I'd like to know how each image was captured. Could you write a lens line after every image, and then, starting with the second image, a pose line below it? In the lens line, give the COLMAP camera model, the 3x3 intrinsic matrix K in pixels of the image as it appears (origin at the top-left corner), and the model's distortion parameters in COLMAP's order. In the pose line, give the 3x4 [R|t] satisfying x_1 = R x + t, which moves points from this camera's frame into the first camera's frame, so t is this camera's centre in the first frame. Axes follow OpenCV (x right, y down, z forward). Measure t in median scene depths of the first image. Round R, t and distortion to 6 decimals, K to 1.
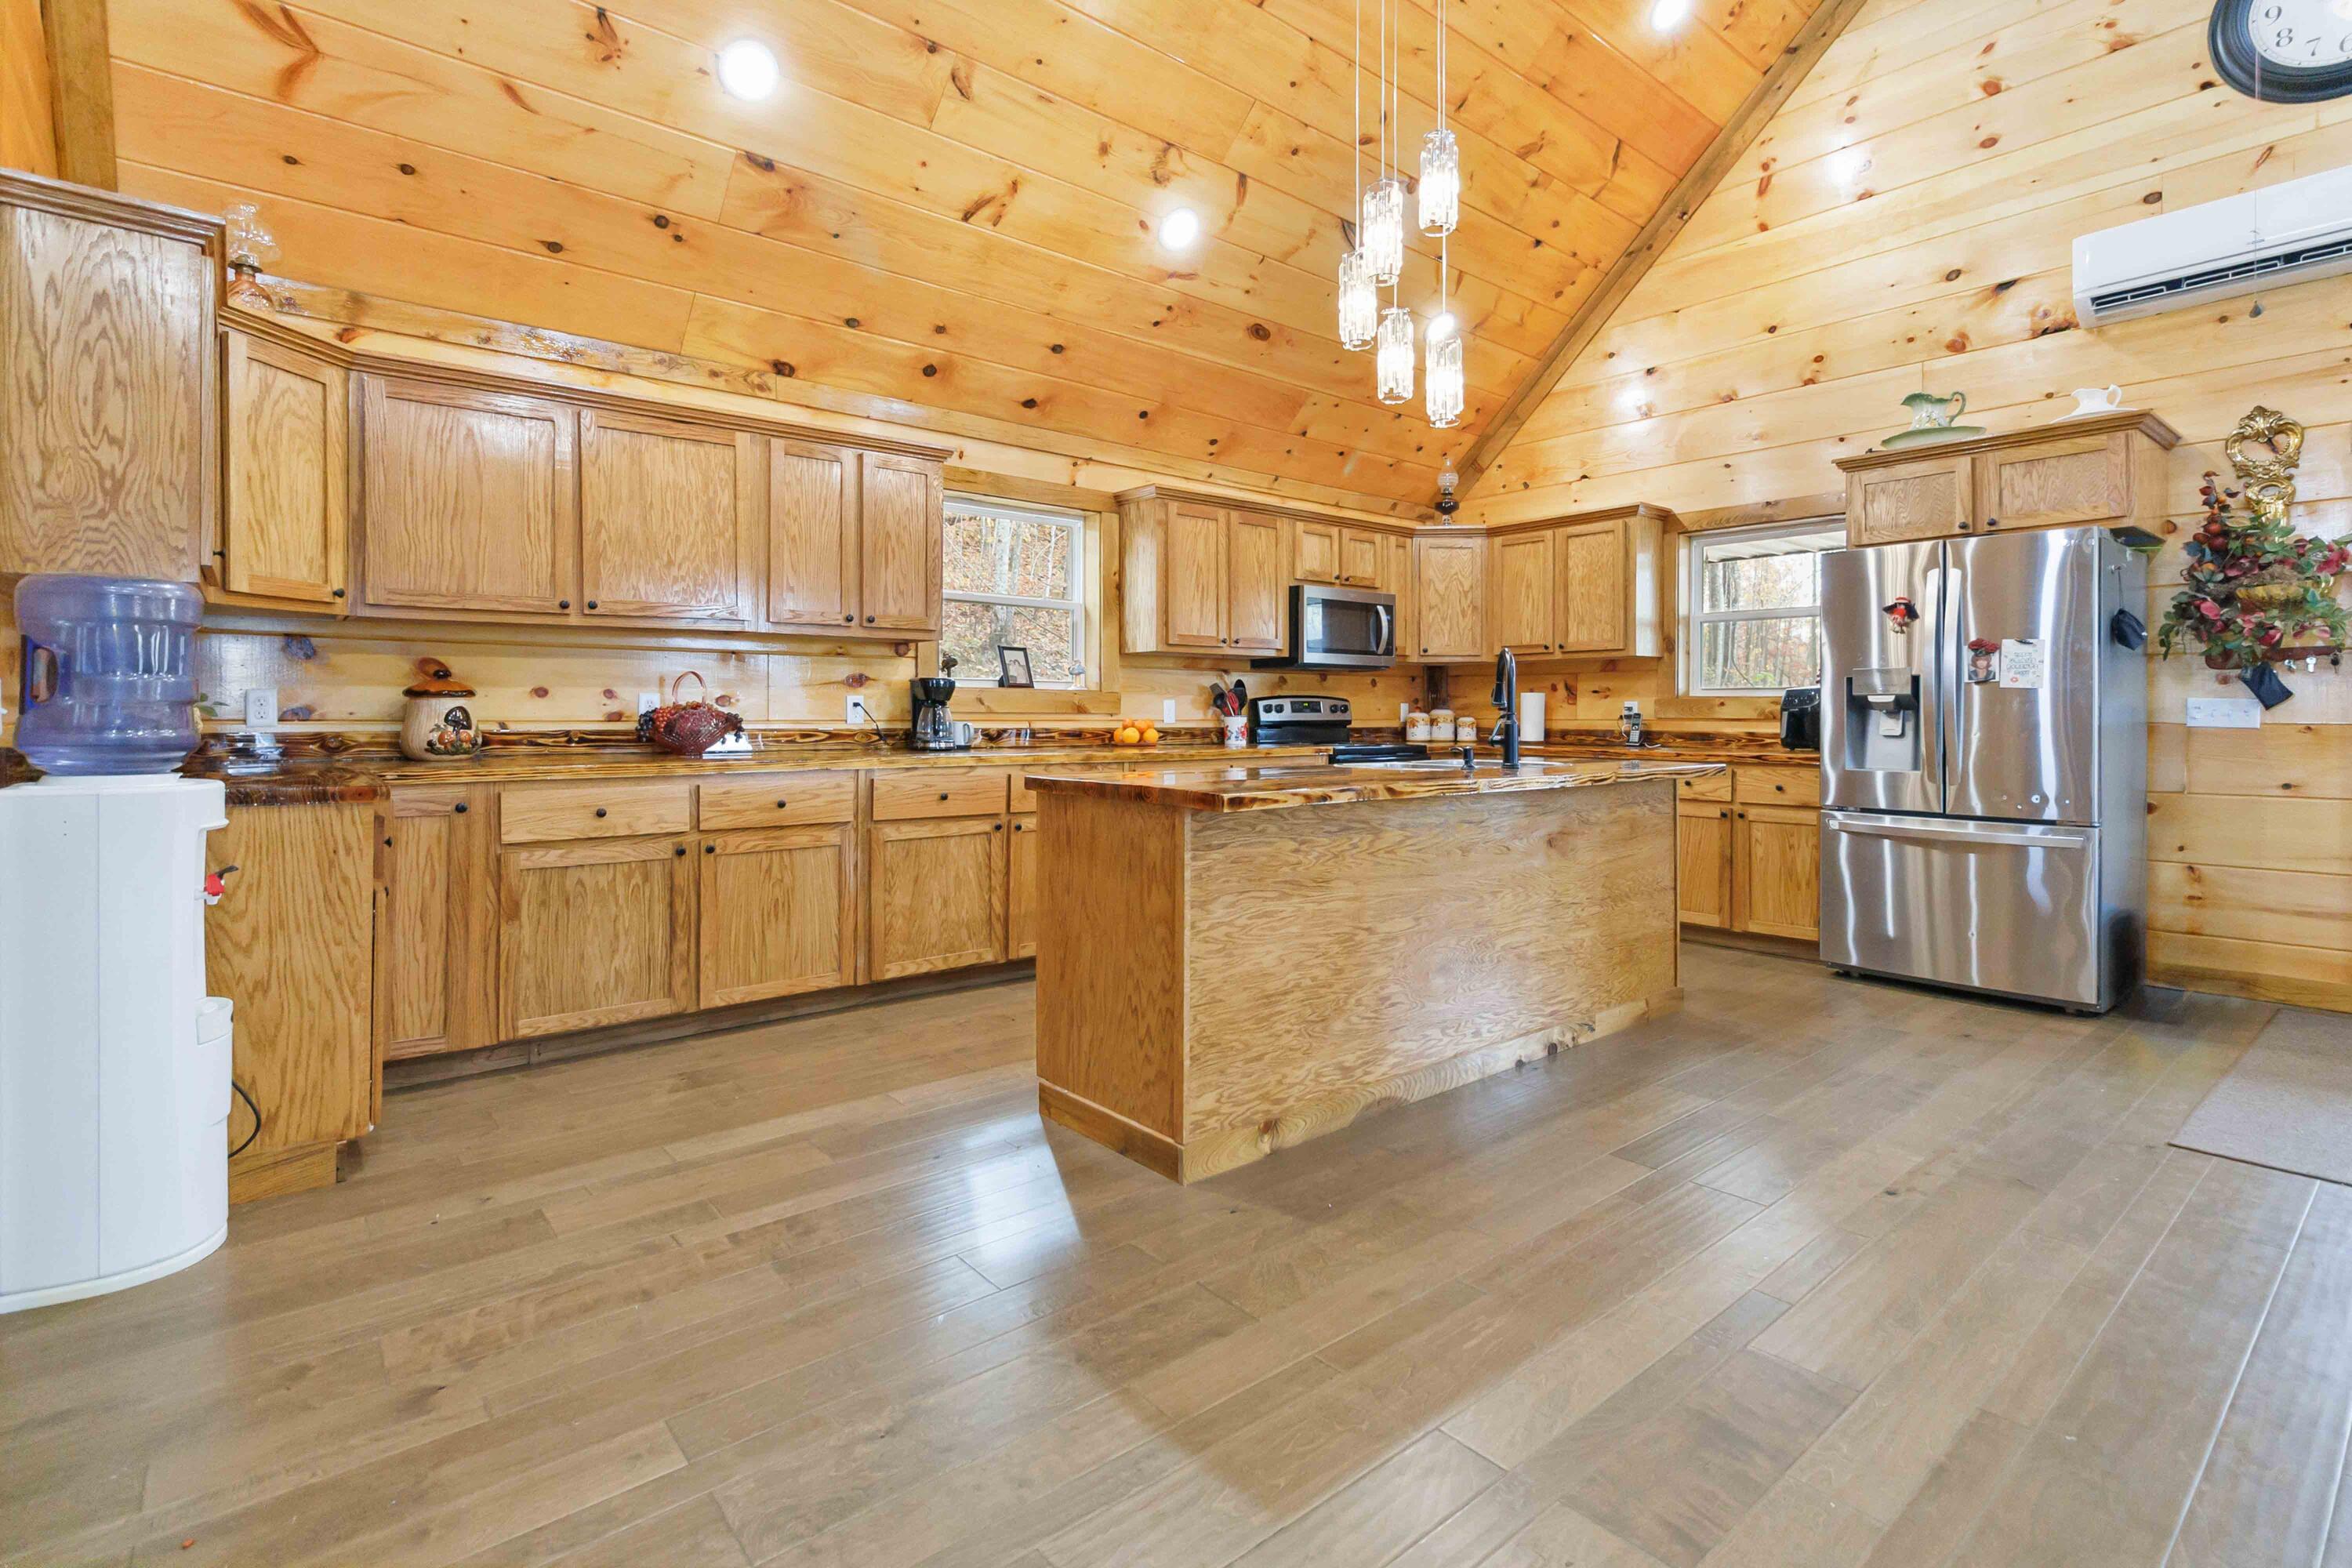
lens RADIAL K [[1101.3, 0, 1173.1], [0, 1101.3, 714.9], [0, 0, 1]] dist [0.000378, 0.000965]
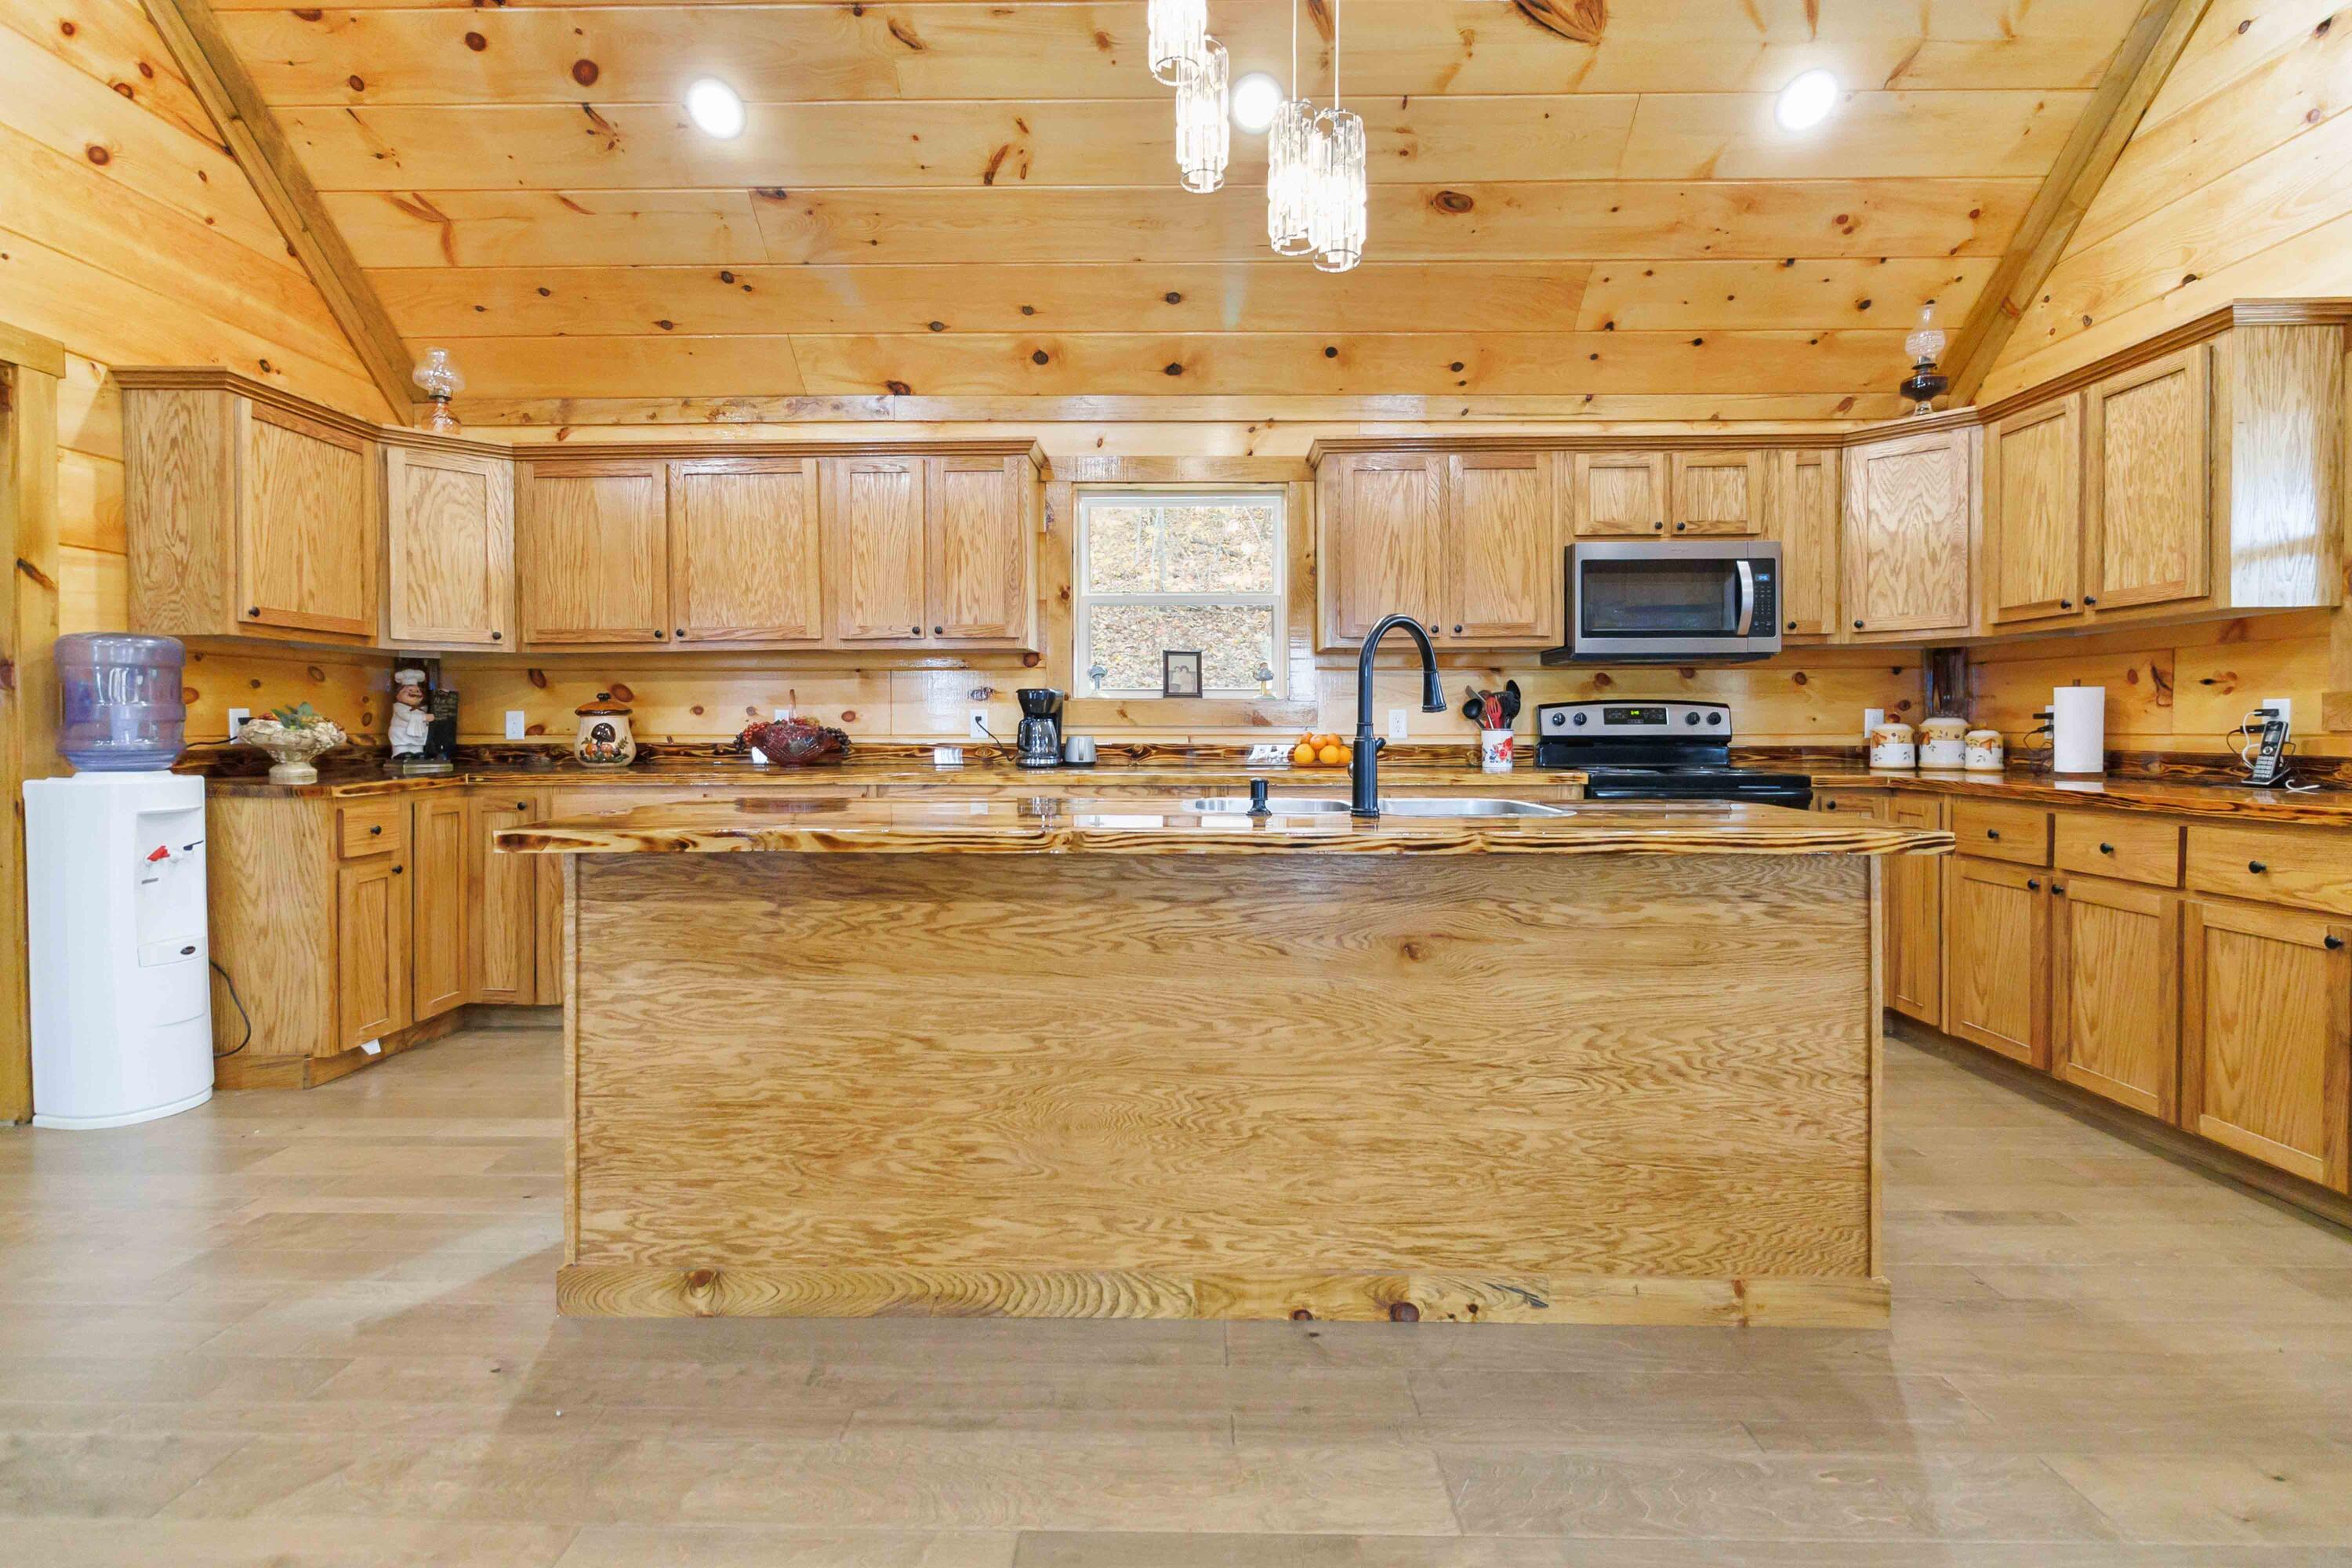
lens RADIAL K [[1091.6, 0, 1178.3], [0, 1091.6, 742.1], [0, 0, 1]] dist [0.001222, 0.000895]
pose [[0.759300, 0.004882, -0.650722, 0.494561], [0.002304, 0.999945, 0.010191, 0.002104], [0.650737, -0.009237, 0.759247, 0.396522]]
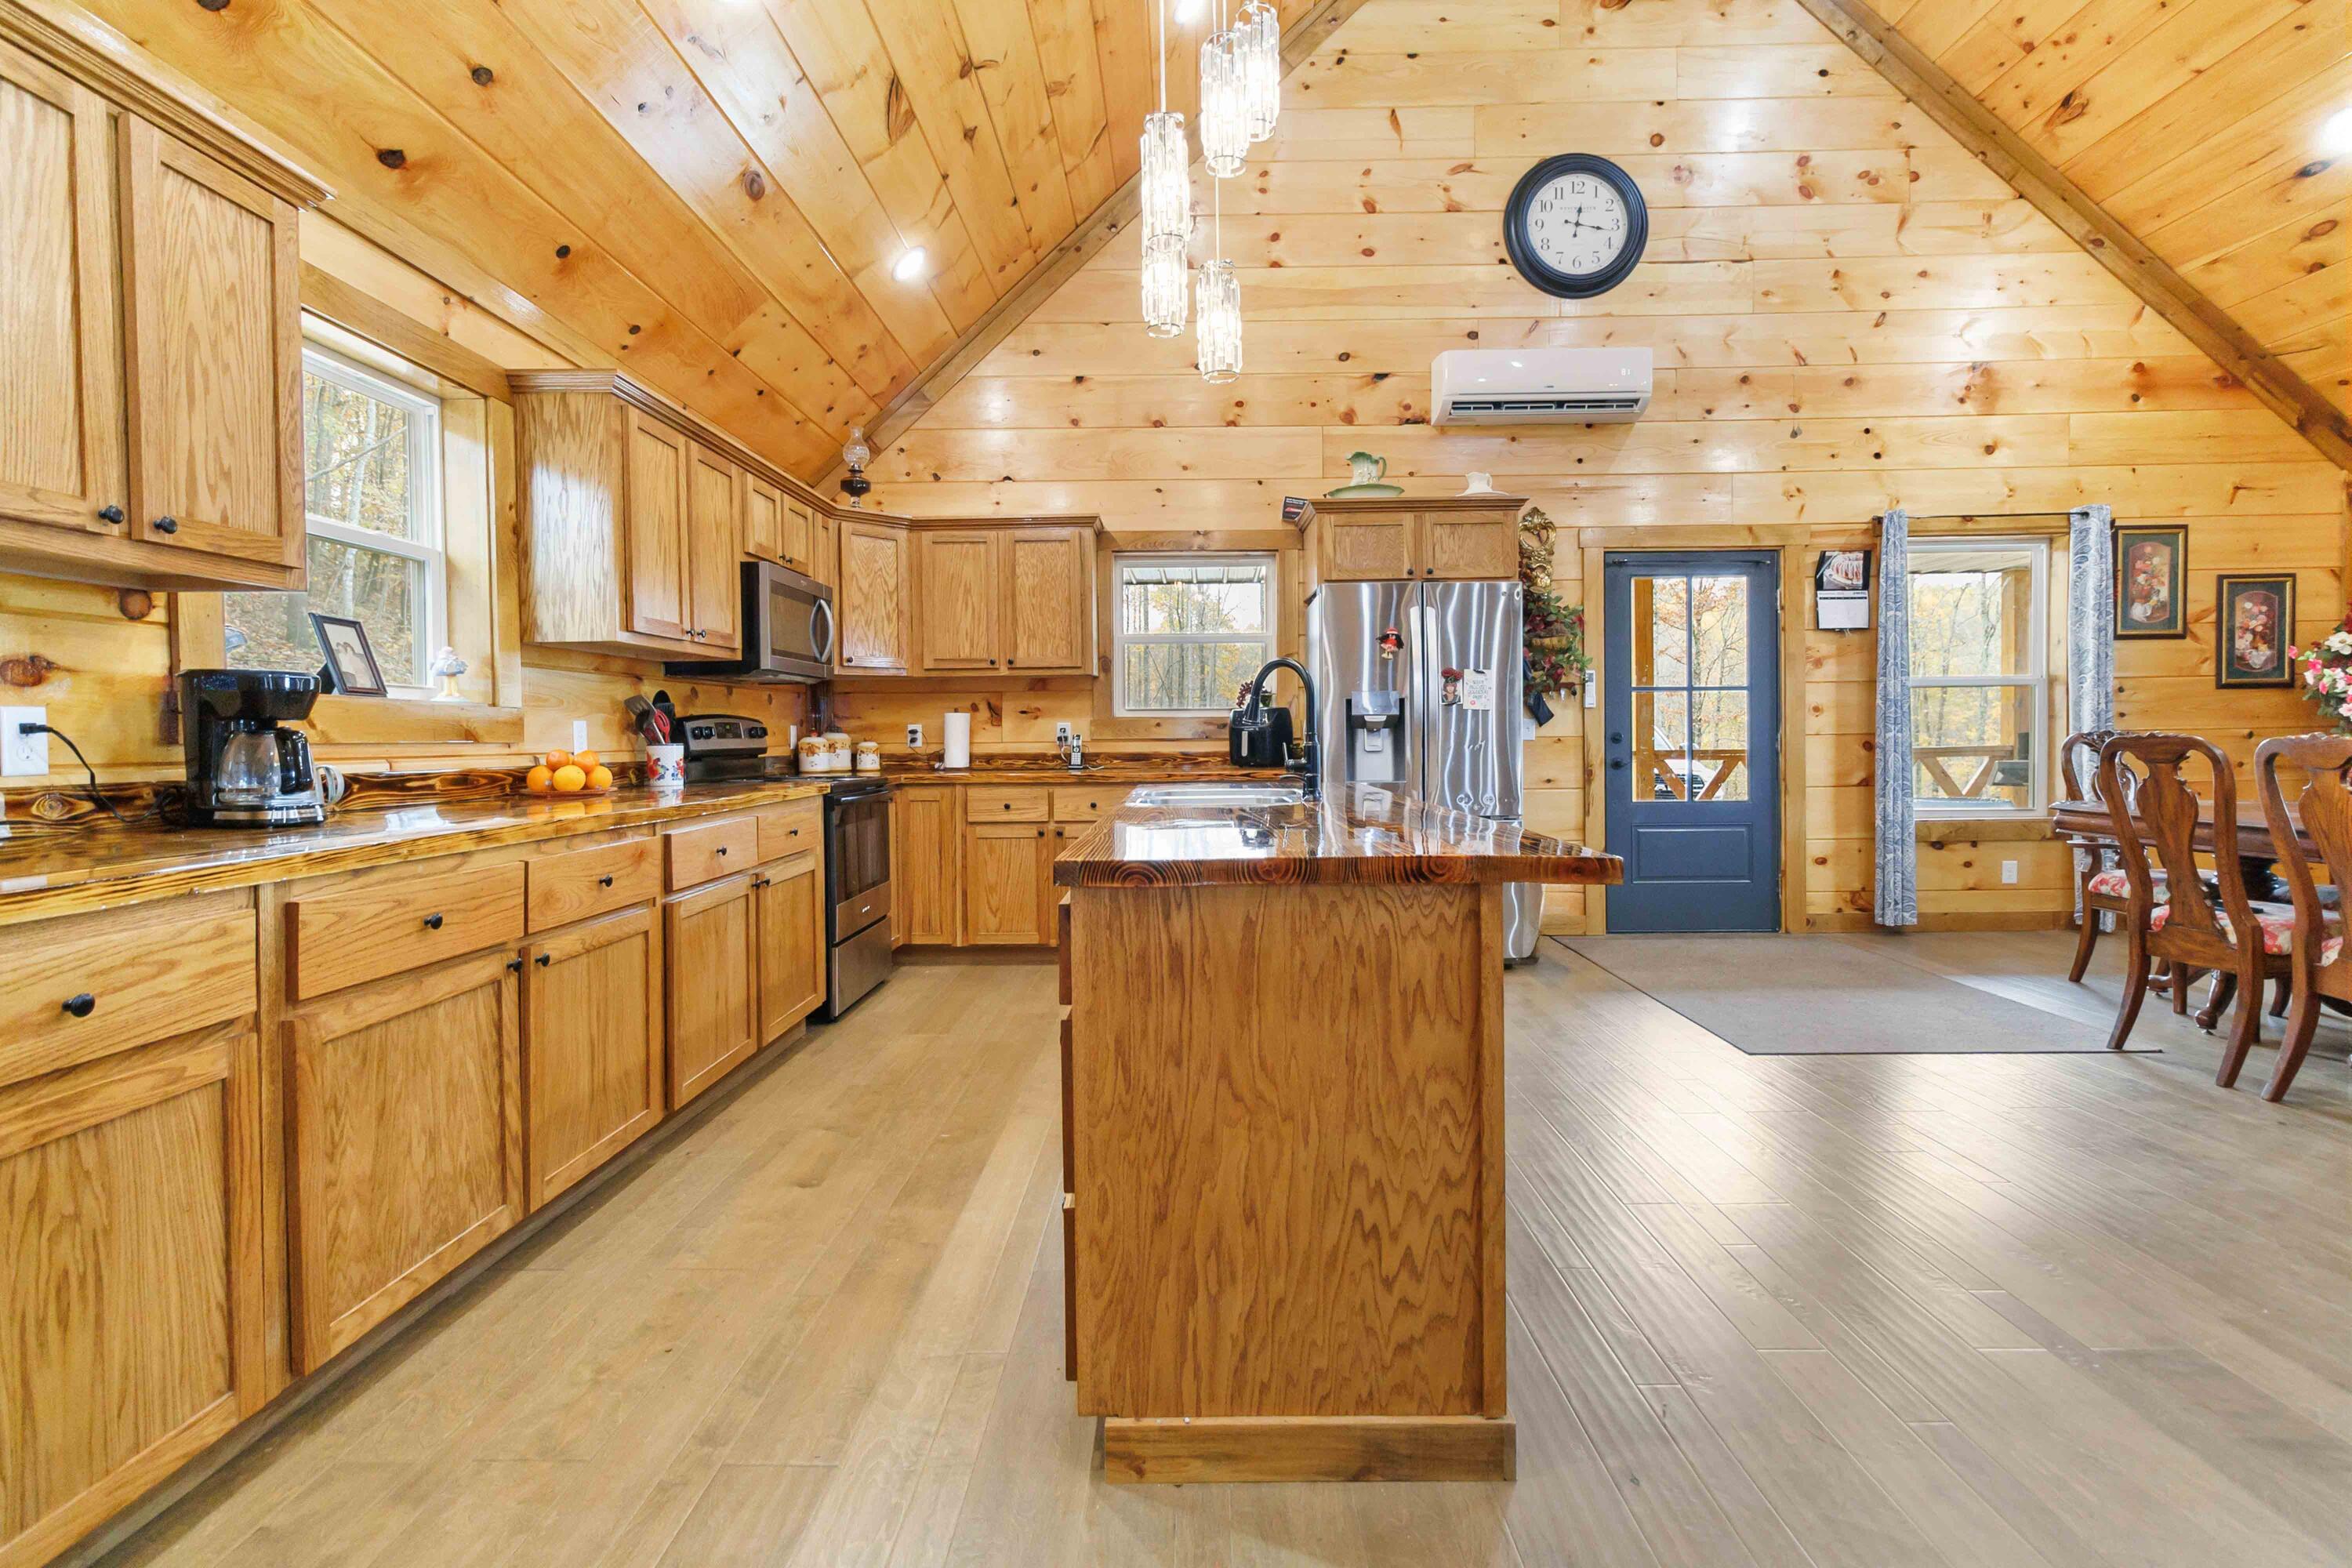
lens RADIAL K [[1101.2, 0, 1178.2], [0, 1101.2, 747.9], [0, 0, 1]] dist [0.001644, 0.000864]
pose [[0.648734, -0.018100, 0.760800, -0.337223], [0.011943, 0.999836, 0.013604, -0.002748], [-0.760921, 0.000261, 0.648844, 0.420812]]
